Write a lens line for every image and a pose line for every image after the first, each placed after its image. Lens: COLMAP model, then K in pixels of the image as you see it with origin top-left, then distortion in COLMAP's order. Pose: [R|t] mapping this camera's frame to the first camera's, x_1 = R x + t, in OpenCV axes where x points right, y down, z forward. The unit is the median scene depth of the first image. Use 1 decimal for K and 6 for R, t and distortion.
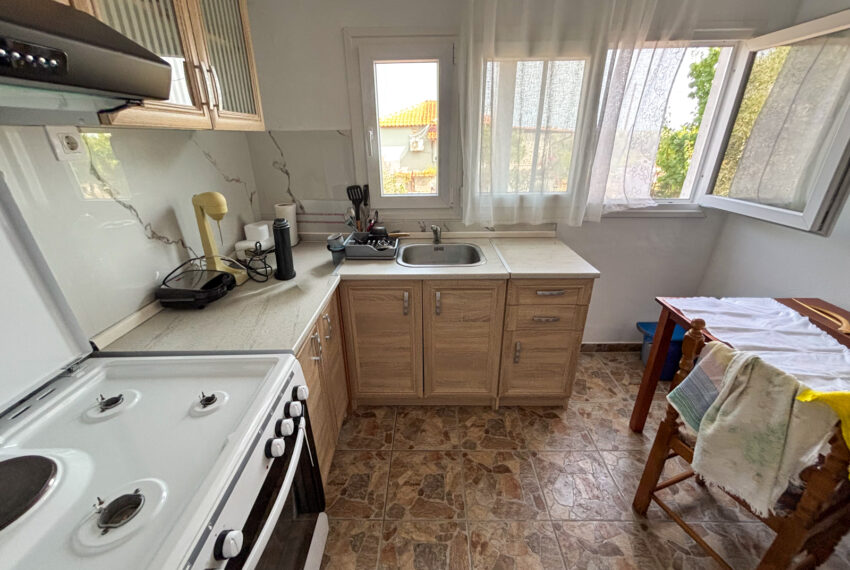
lens RADIAL K [[346.2, 0, 426.4], [0, 346.2, 284.5], [0, 0, 1]] dist [0.000601, -0.000059]
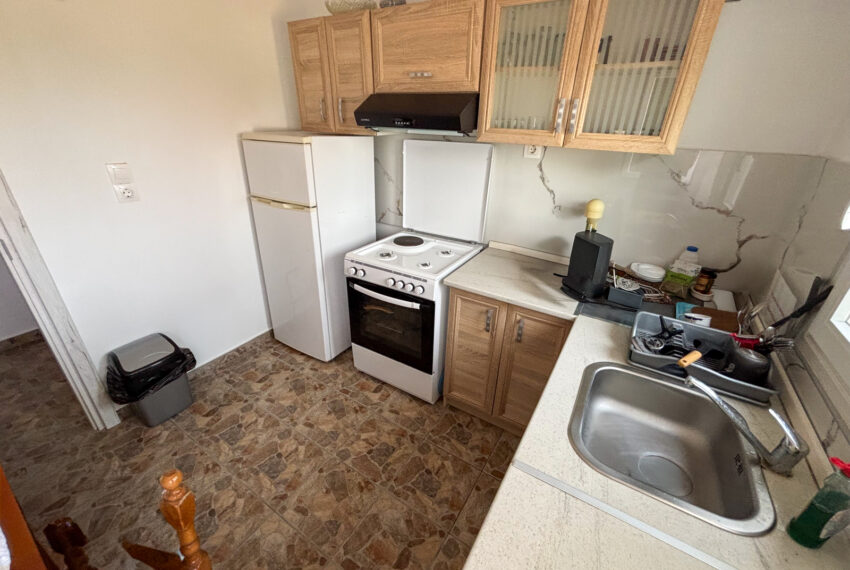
lens RADIAL K [[344.9, 0, 425.0], [0, 344.9, 285.0], [0, 0, 1]] dist [0.001612, -0.000642]
pose [[-0.522825, 0.364149, -0.770746, 0.580712], [-0.358832, 0.726139, 0.586482, -0.448401], [0.773236, 0.583196, -0.248975, 0.845984]]
